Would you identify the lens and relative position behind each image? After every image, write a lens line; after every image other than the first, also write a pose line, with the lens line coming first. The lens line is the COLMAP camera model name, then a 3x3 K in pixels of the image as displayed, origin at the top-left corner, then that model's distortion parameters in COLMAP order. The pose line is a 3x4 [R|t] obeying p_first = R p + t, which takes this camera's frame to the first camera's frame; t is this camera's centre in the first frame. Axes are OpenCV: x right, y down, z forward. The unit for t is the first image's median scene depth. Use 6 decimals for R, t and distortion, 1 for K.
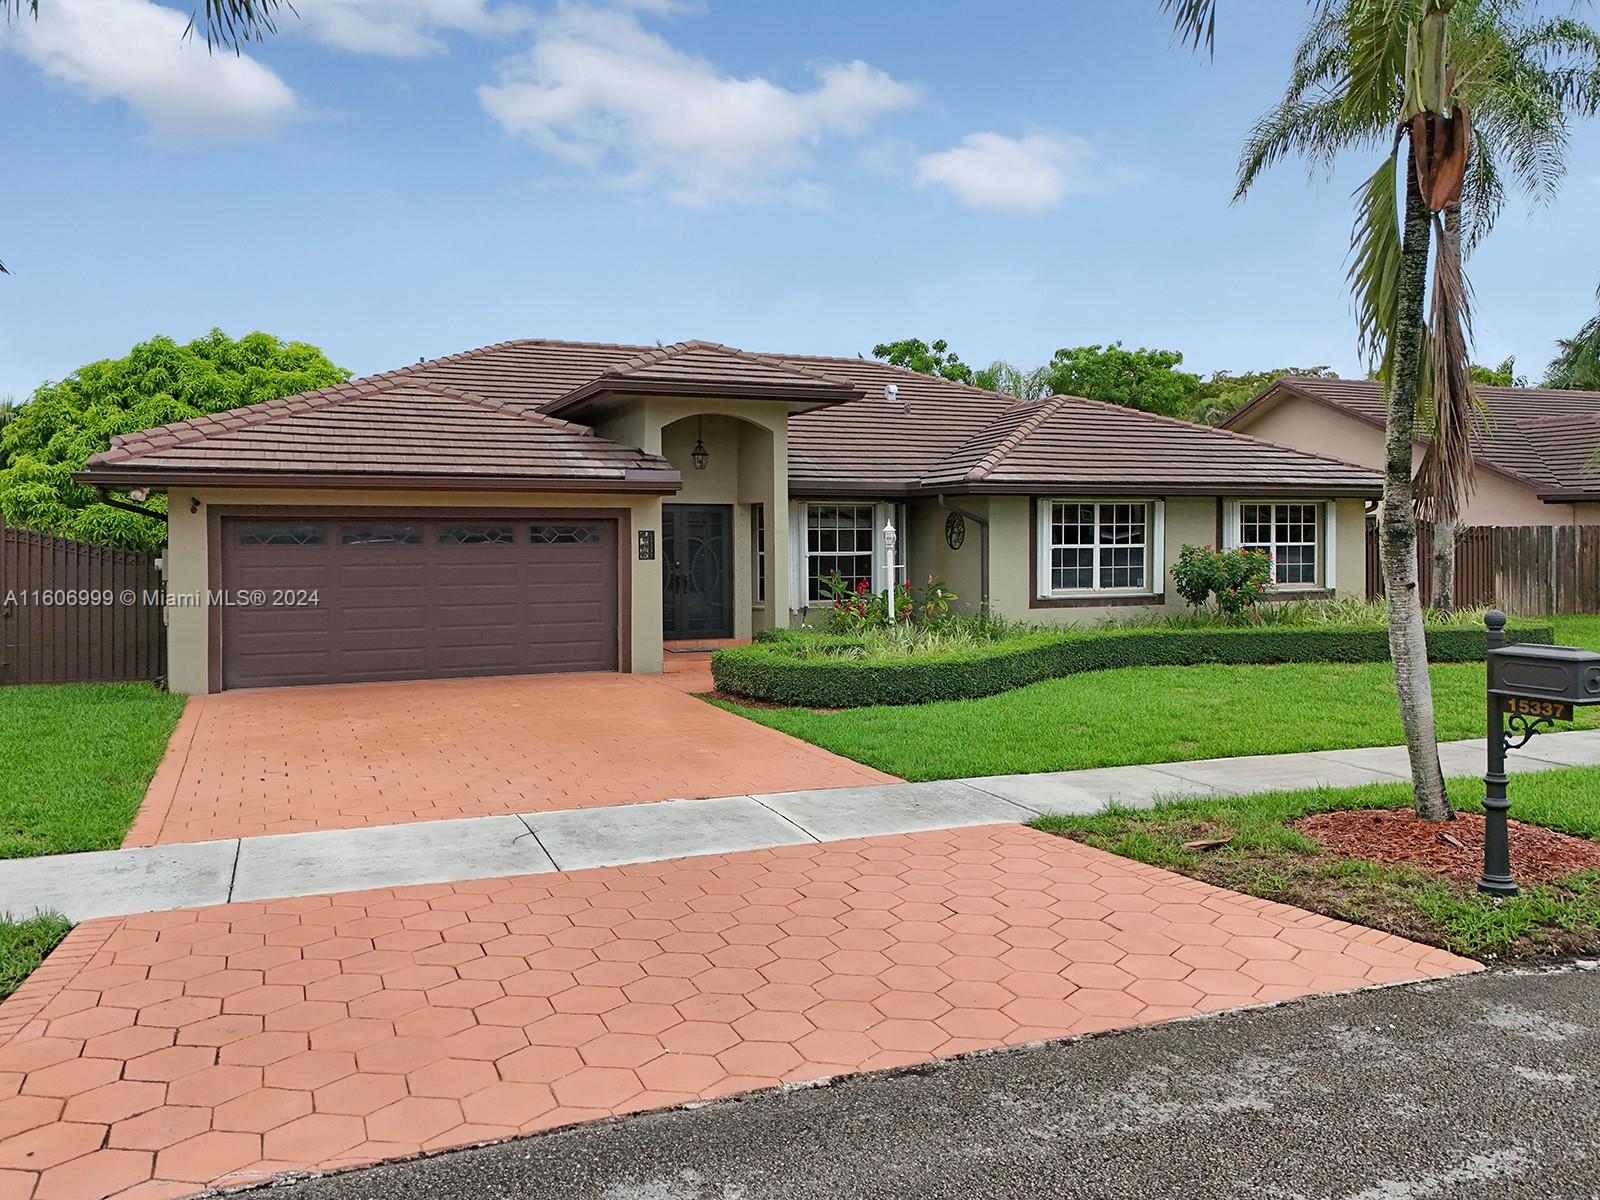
lens RADIAL K [[1132.1, 0, 800.0], [0, 1132.1, 600.0], [0, 0, 1]] dist [0.028636, -0.001303]
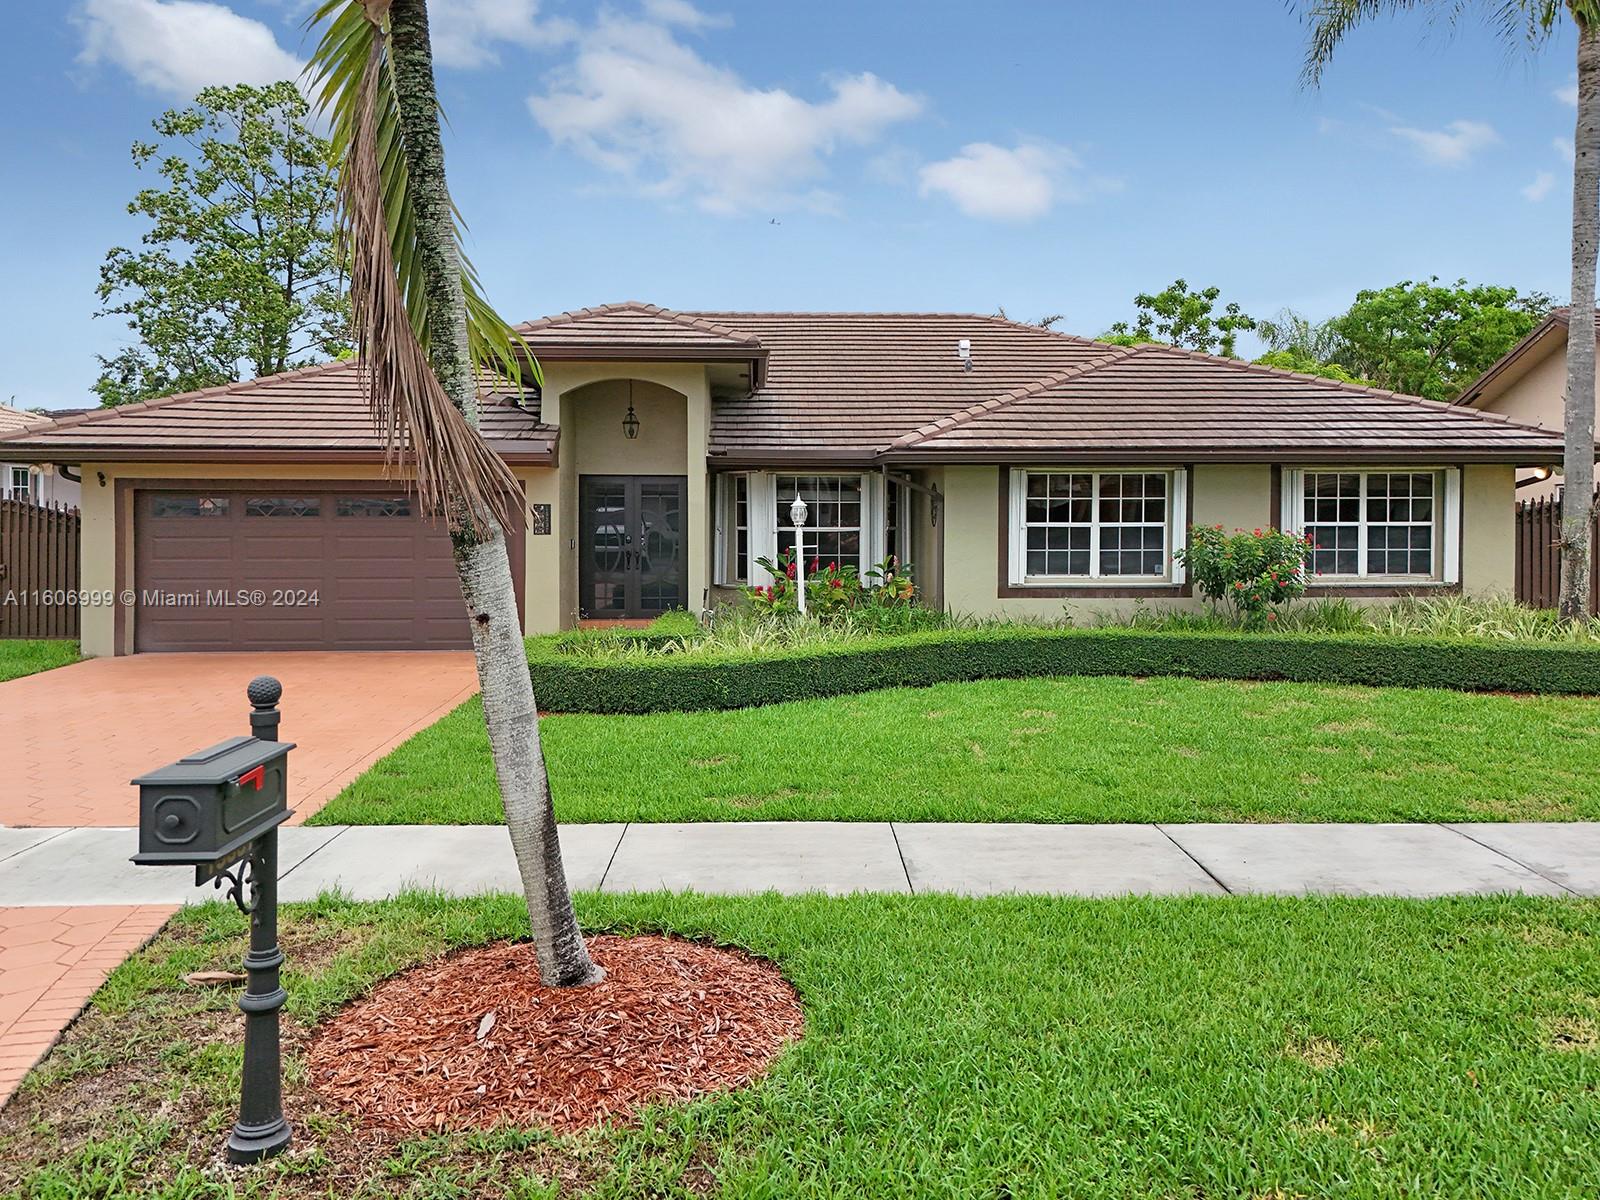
lens RADIAL K [[1106.4, 0, 799.8], [0, 1106.4, 572.4], [0, 0, 1]] dist [0.027033, -0.000414]
pose [[0.945742, 0.025266, -0.323935, 0.323800], [-0.022838, 0.999675, 0.011294, -0.017021], [0.324116, -0.003284, 0.946012, 0.166038]]
